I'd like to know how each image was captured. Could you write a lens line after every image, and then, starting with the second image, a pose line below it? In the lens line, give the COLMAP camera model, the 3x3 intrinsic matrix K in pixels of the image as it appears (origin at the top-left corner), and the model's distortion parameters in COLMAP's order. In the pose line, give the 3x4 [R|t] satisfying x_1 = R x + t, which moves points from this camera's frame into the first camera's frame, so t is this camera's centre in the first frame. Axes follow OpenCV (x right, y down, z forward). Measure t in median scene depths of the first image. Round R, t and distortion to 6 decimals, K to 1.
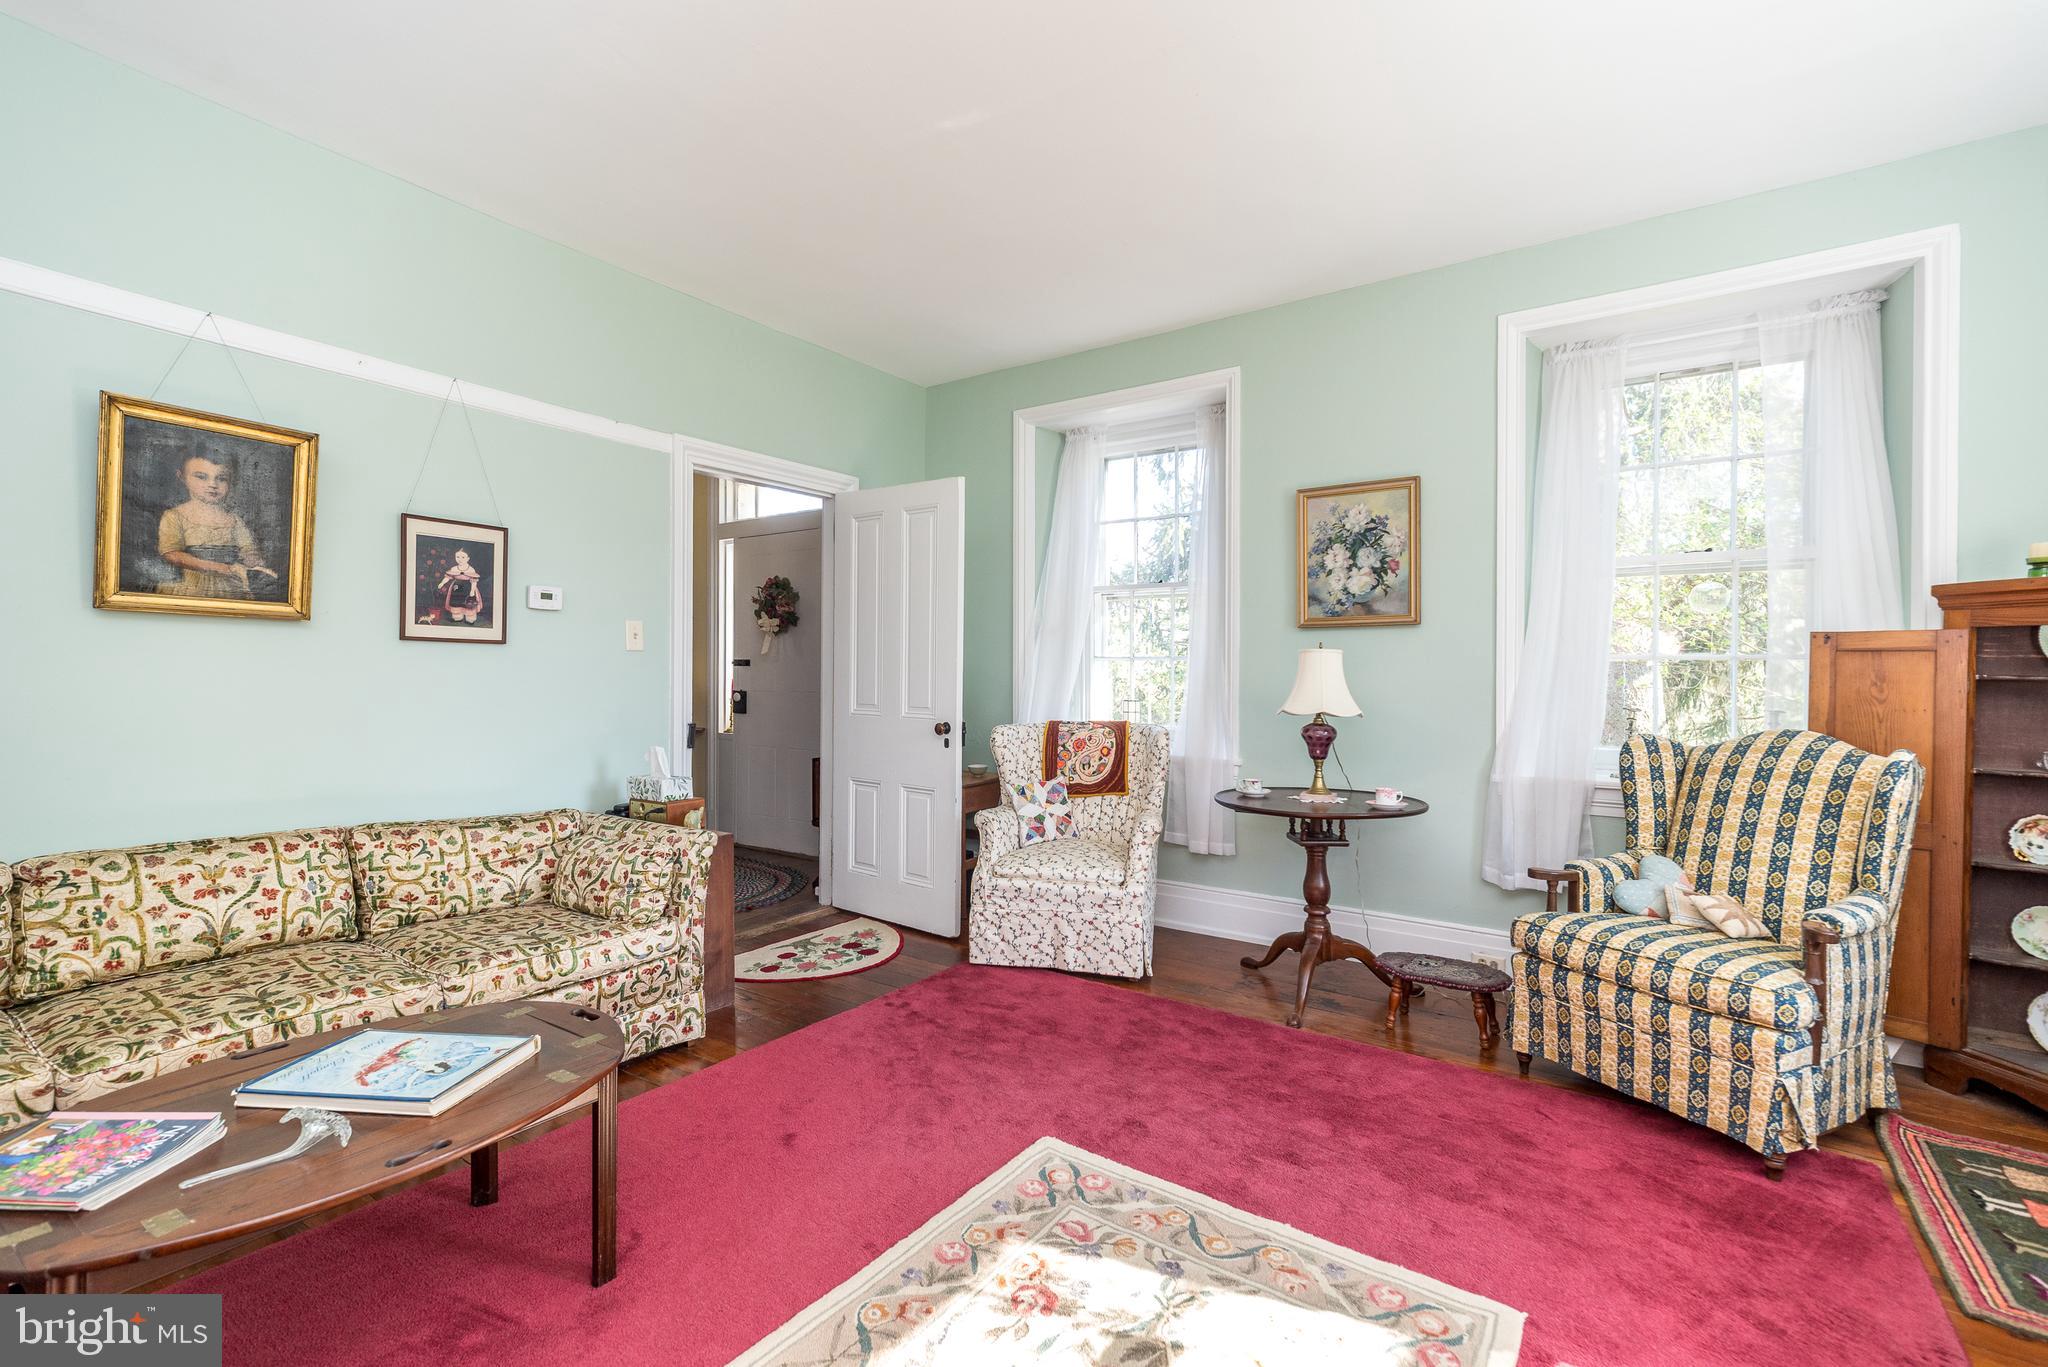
lens RADIAL K [[896.6, 0, 1025.2], [0, 896.6, 693.1], [0, 0, 1]] dist [0.008569, -0.002395]
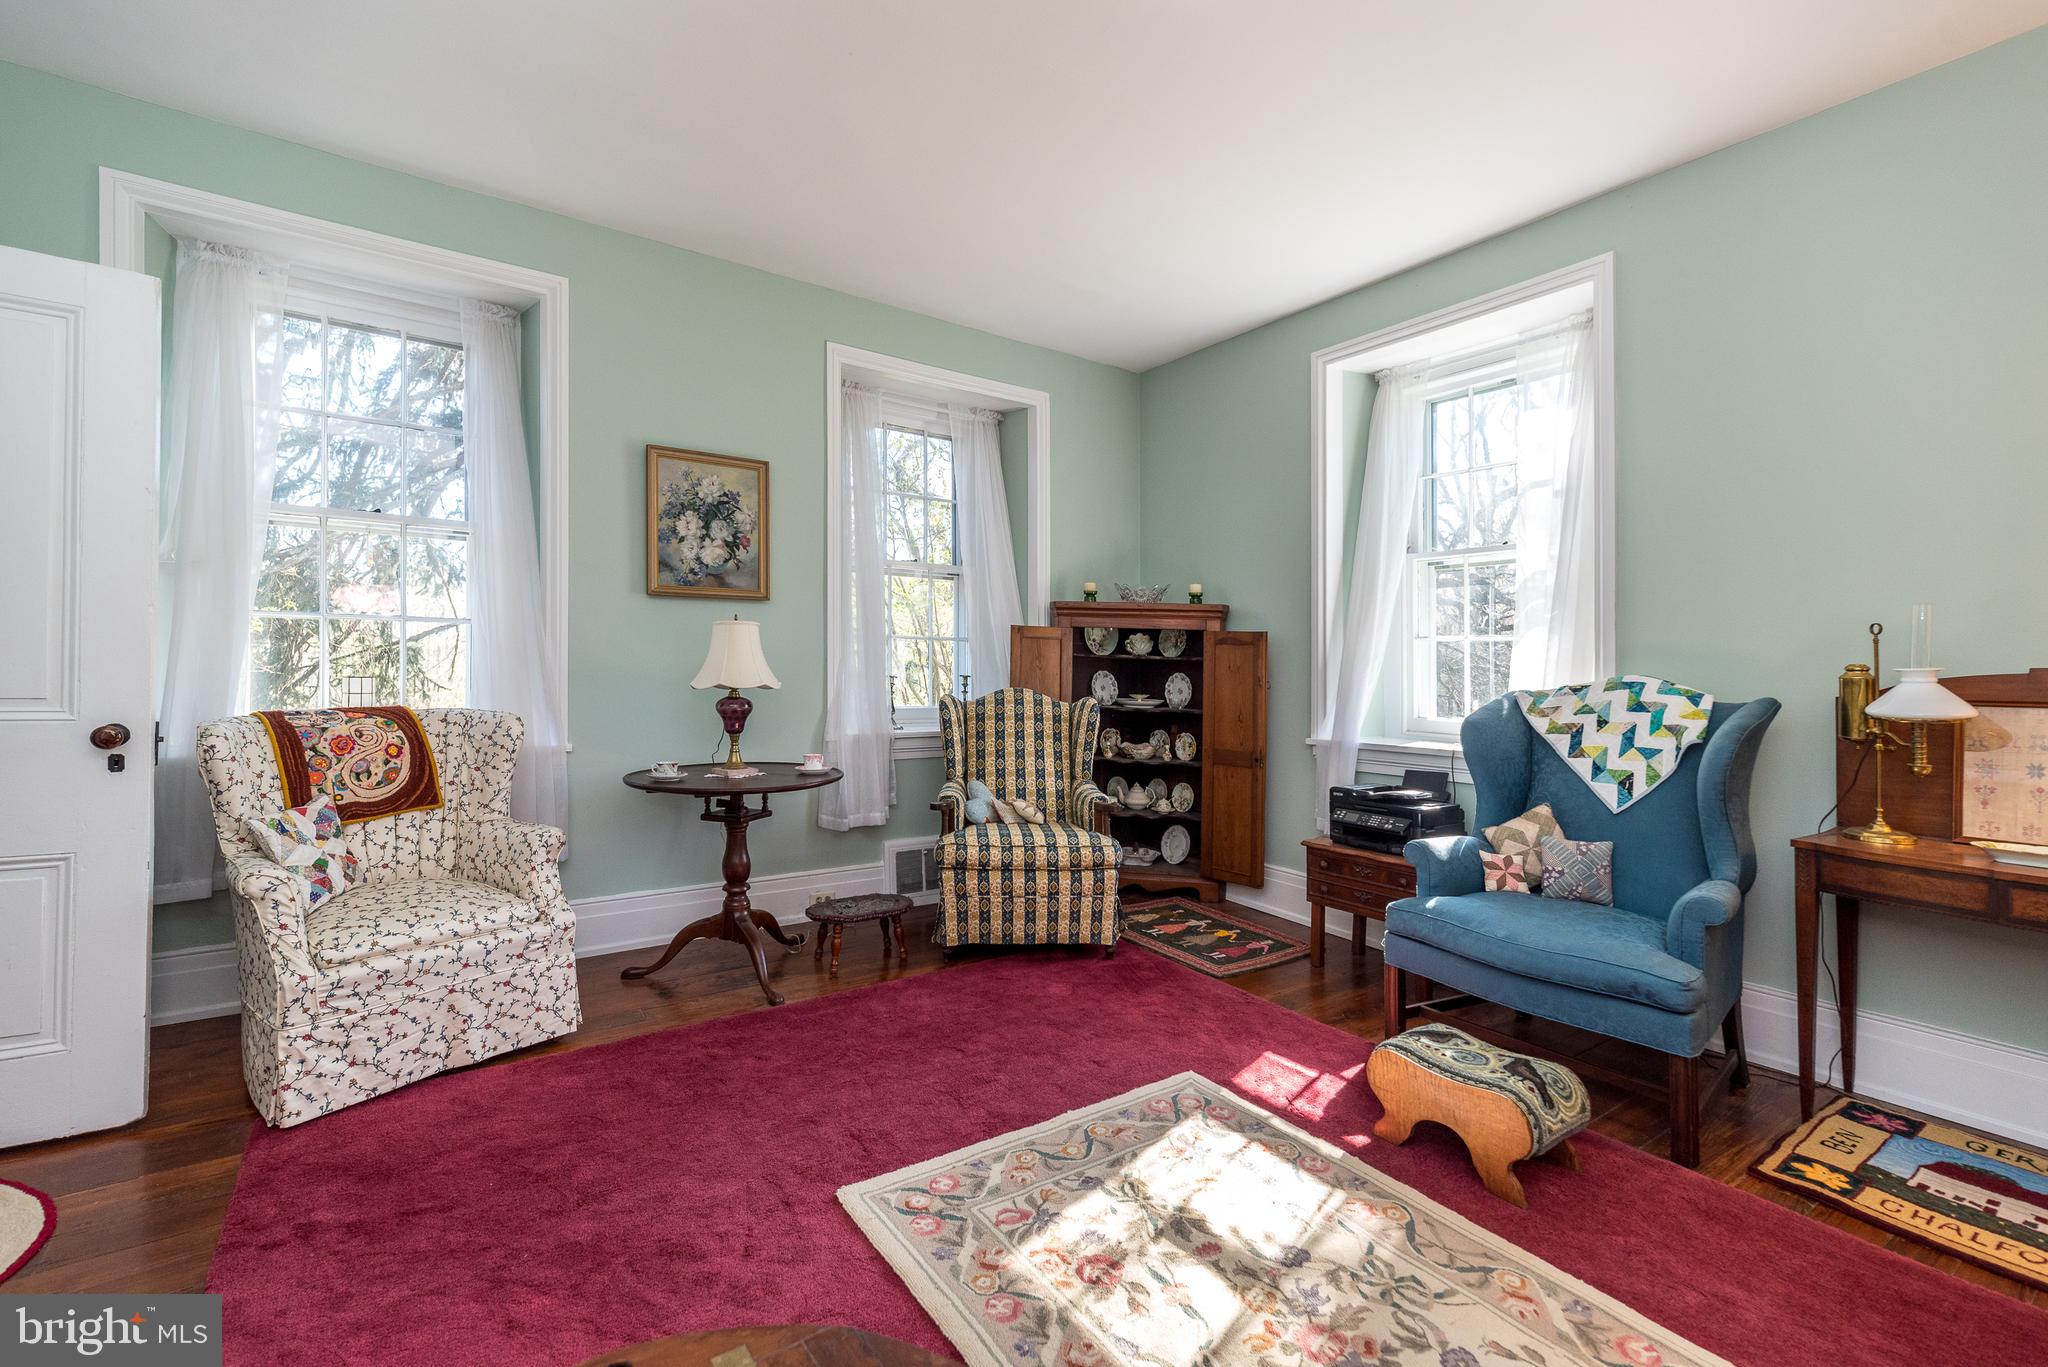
lens RADIAL K [[896.6, 0, 1038.3], [0, 896.6, 651.7], [0, 0, 1]] dist [0.008569, -0.002395]
pose [[0.336335, 0.006415, 0.941721, -0.470751], [-0.002142, 0.999979, -0.006047, -0.010079], [-0.941740, 0.000017, 0.336342, 0.346203]]
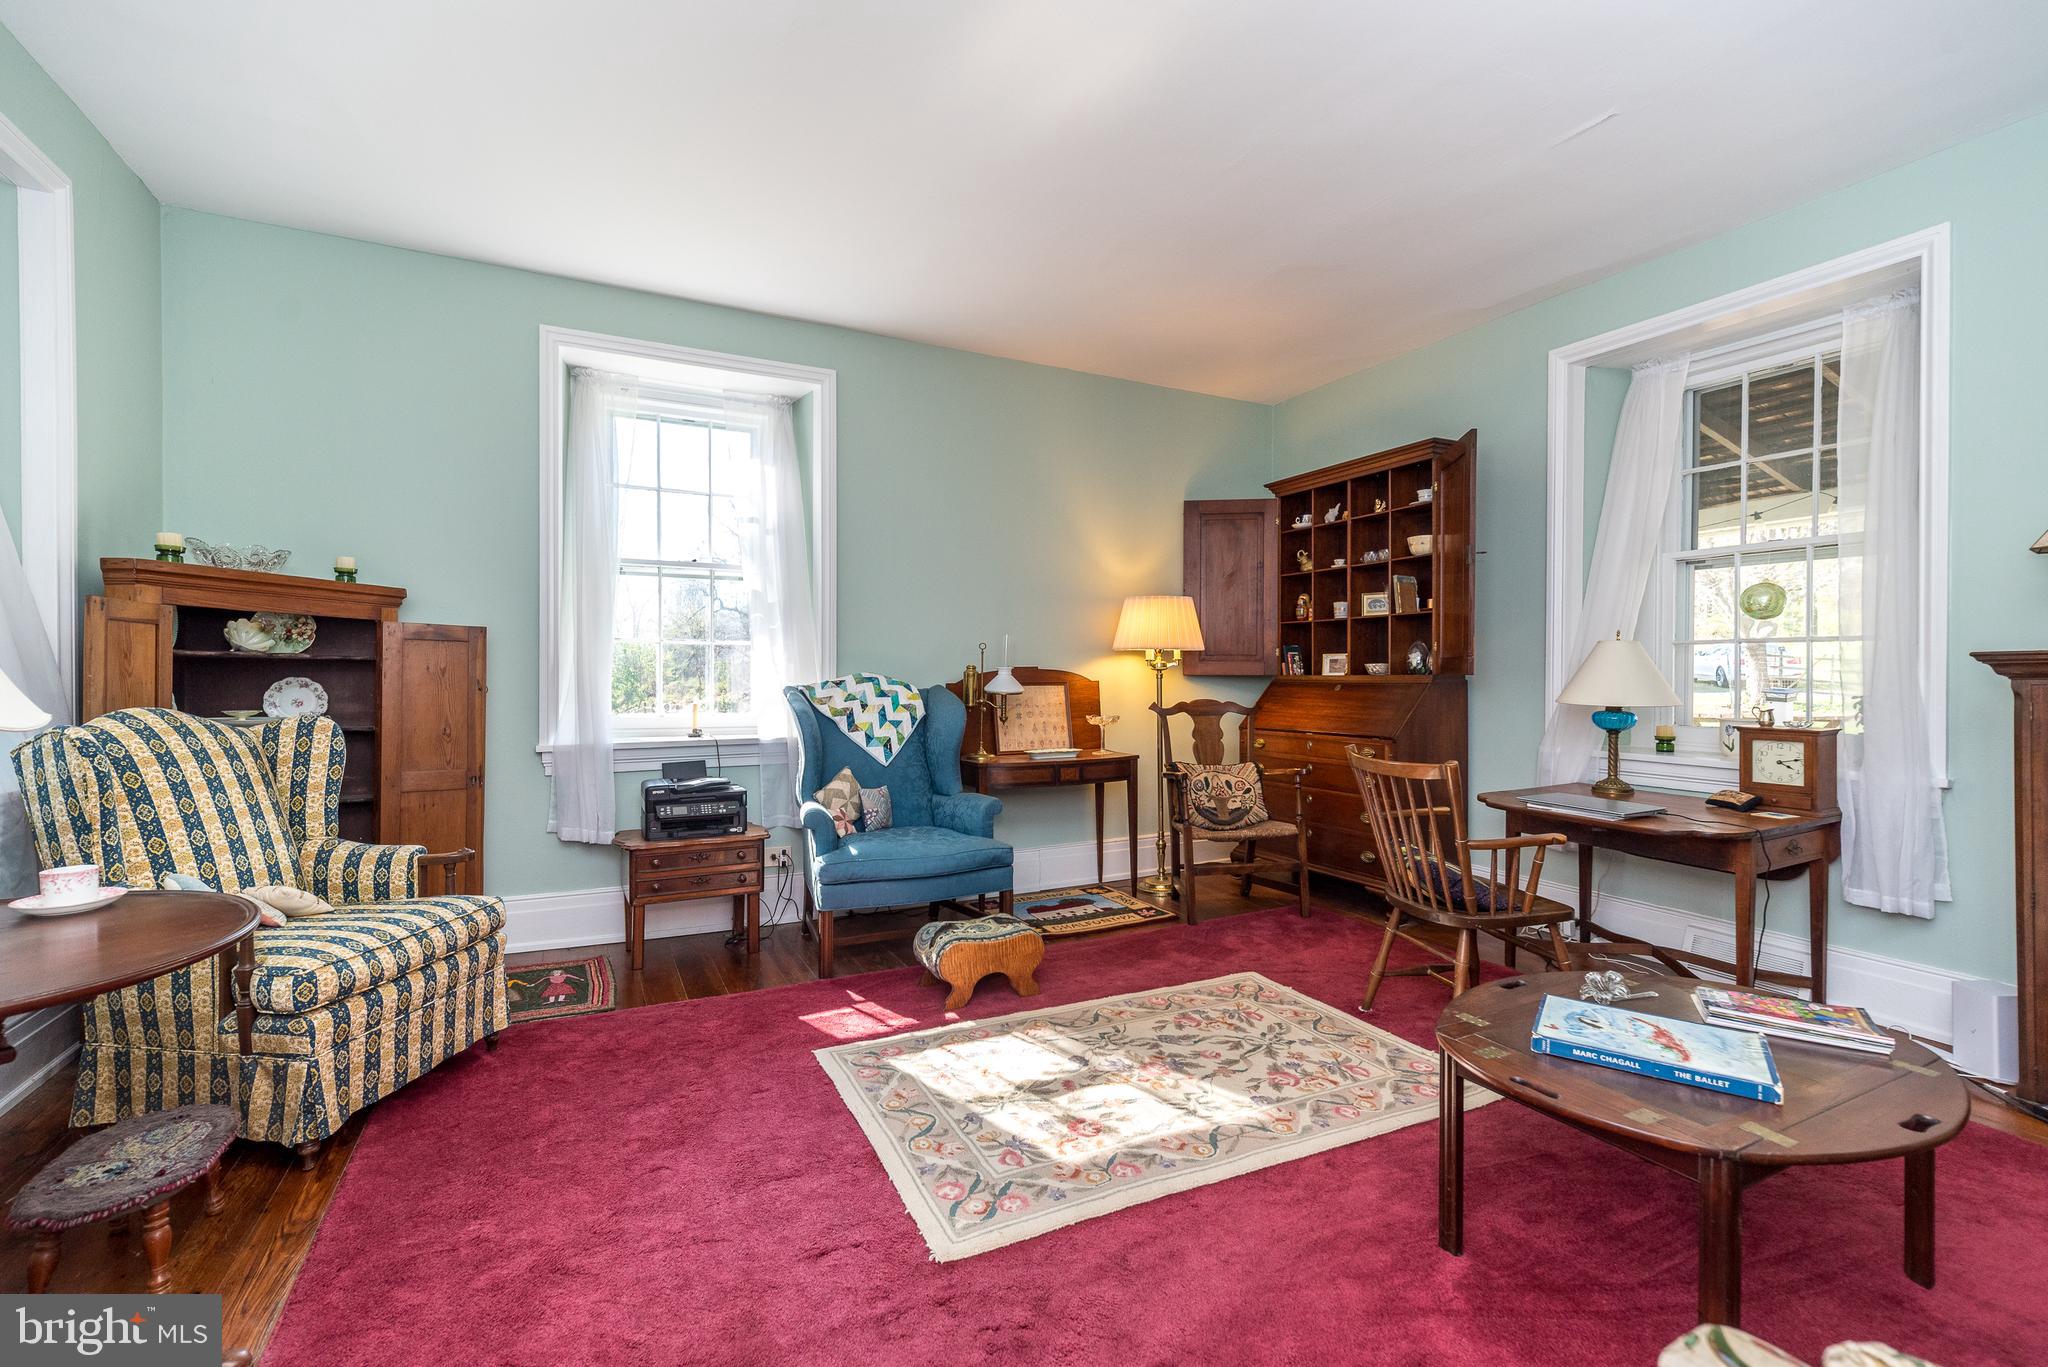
lens RADIAL K [[896.6, 0, 1001.9], [0, 896.6, 667.5], [0, 0, 1]] dist [0.008569, -0.002395]
pose [[-0.875149, -0.011496, 0.483717, -0.252360], [-0.009680, 0.999934, 0.006250, -0.010888], [-0.483757, 0.000788, -0.875202, 1.075178]]
